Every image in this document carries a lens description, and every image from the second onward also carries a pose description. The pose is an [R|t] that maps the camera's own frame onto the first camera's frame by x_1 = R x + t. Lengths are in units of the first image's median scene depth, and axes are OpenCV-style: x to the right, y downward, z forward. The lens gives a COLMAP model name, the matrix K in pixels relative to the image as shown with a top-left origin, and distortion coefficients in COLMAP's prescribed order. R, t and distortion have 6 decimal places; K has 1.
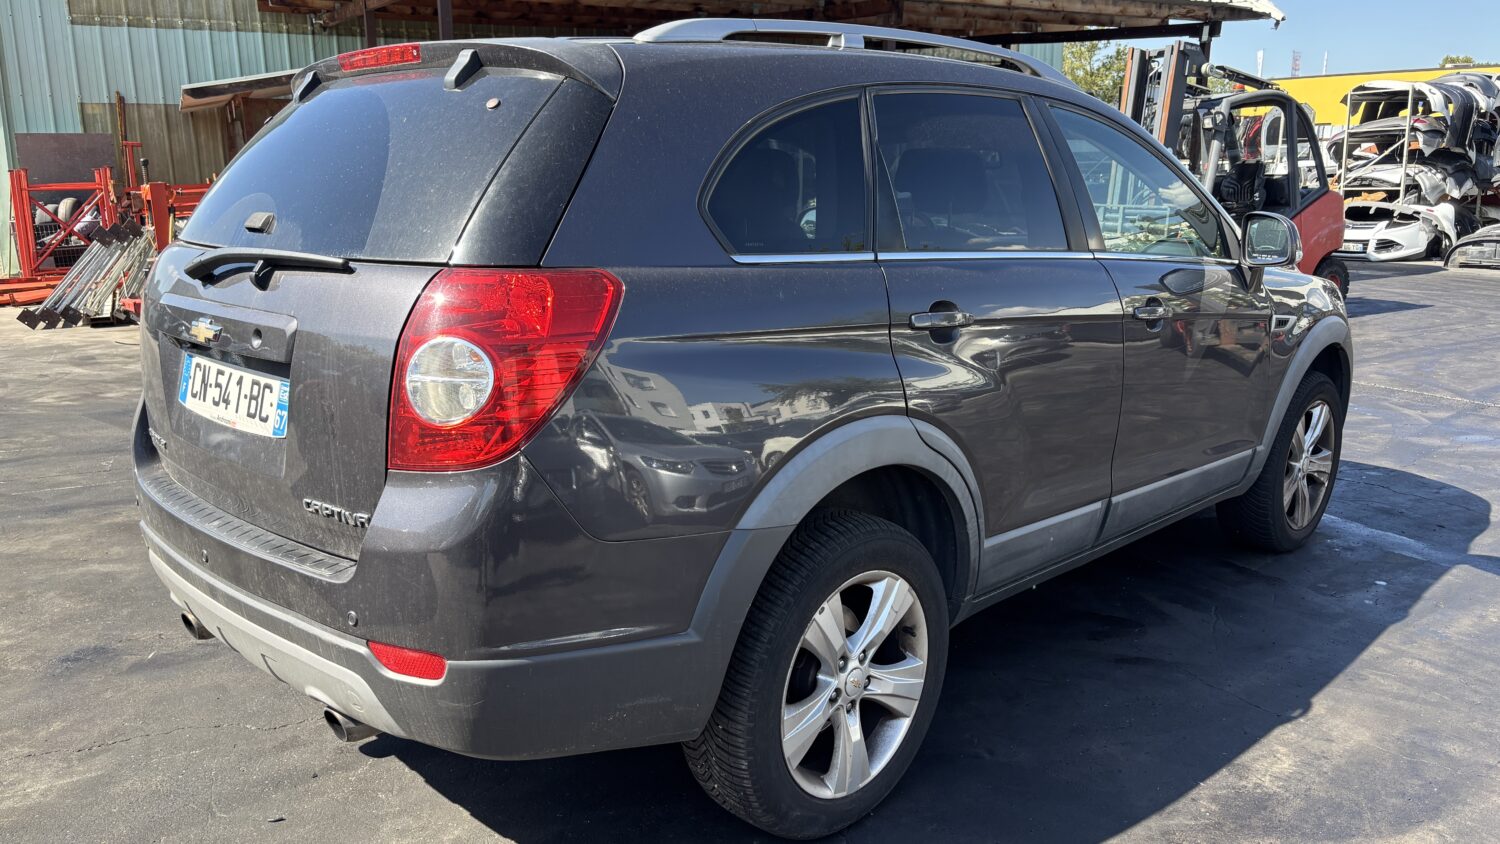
lens RADIAL K [[1146.4, 0, 746.0], [0, 1146.4, 429.1], [0, 0, 1]] dist [0.034317, -0.023544]
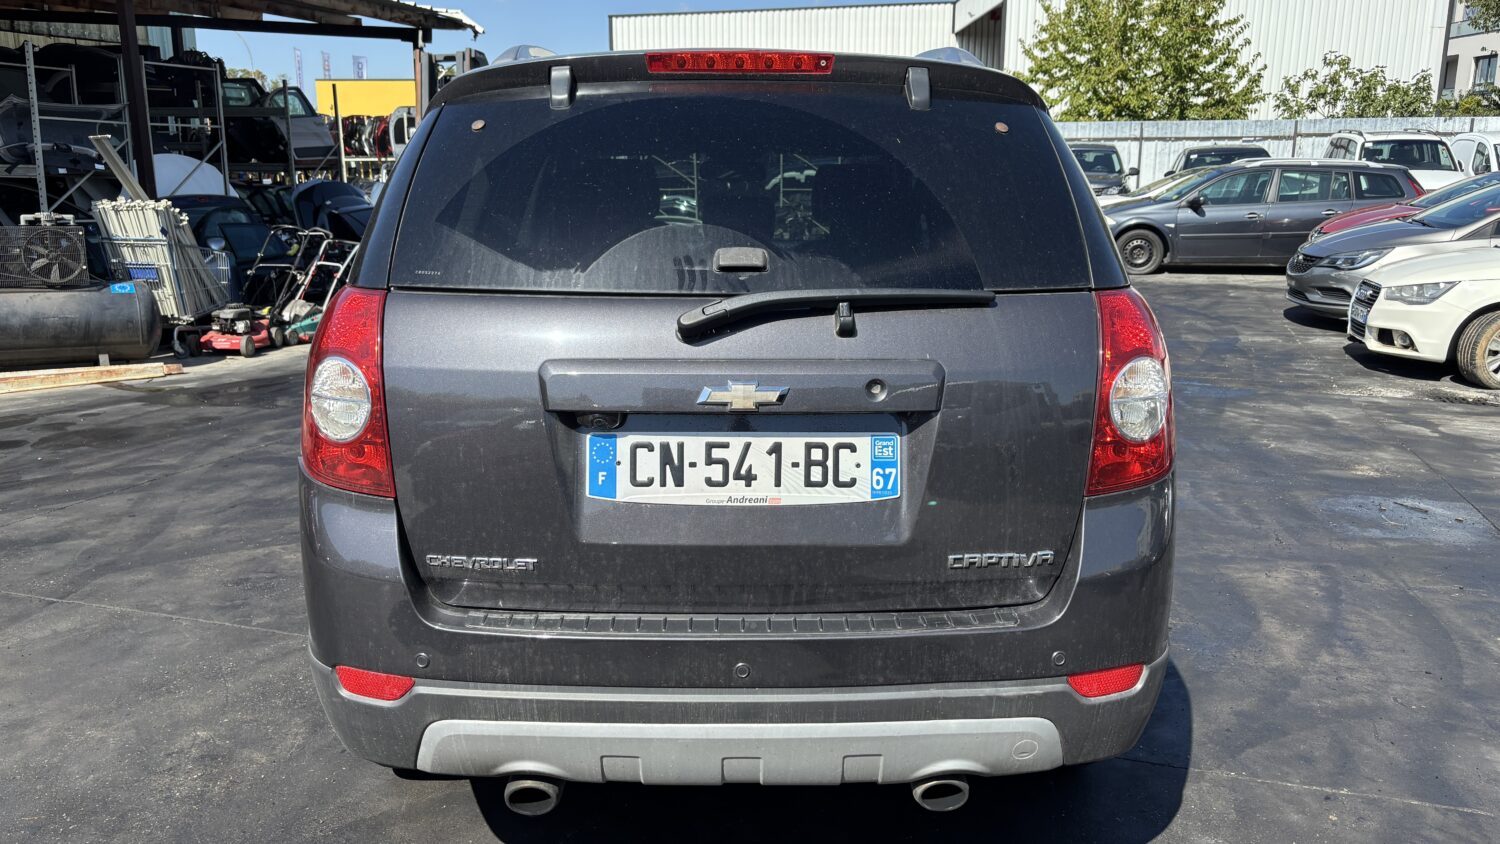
lens RADIAL K [[1146.4, 0, 749.8], [0, 1146.4, 418.0], [0, 0, 1]] dist [0.034317, -0.023544]
pose [[0.703122, -0.146397, 0.695836, -0.823852], [0.149293, 0.987158, 0.056833, -0.091199], [-0.695221, 0.063923, 0.715948, 0.331871]]
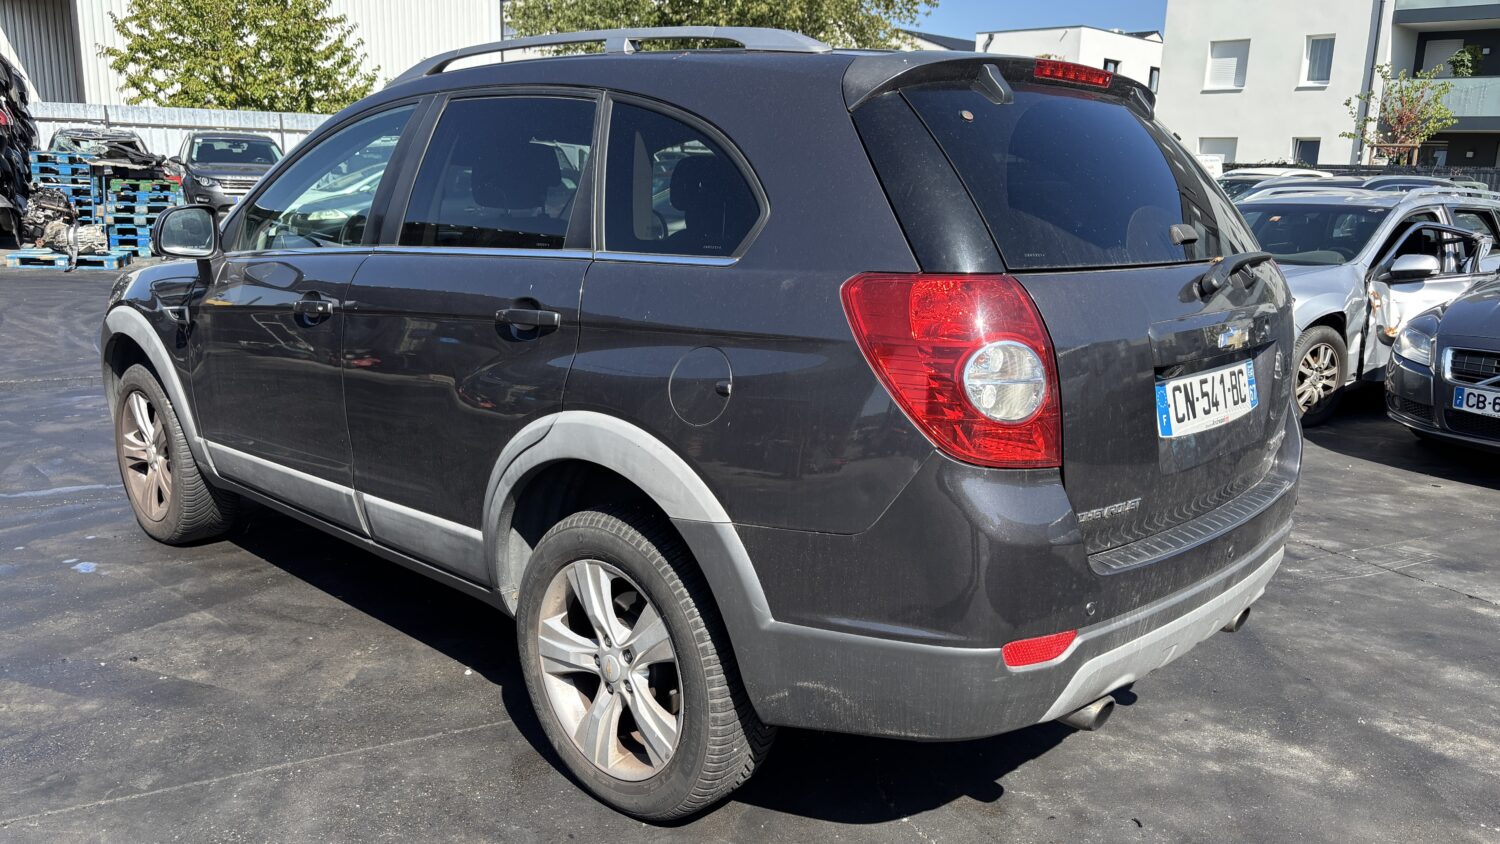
lens RADIAL K [[1146.4, 0, 745.9], [0, 1146.4, 427.2], [0, 0, 1]] dist [0.034317, -0.023544]
pose [[-0.021890, -0.211432, 0.977147, -1.204728], [0.193559, 0.957993, 0.211624, -0.253379], [-0.980844, 0.193768, 0.019955, 1.144121]]
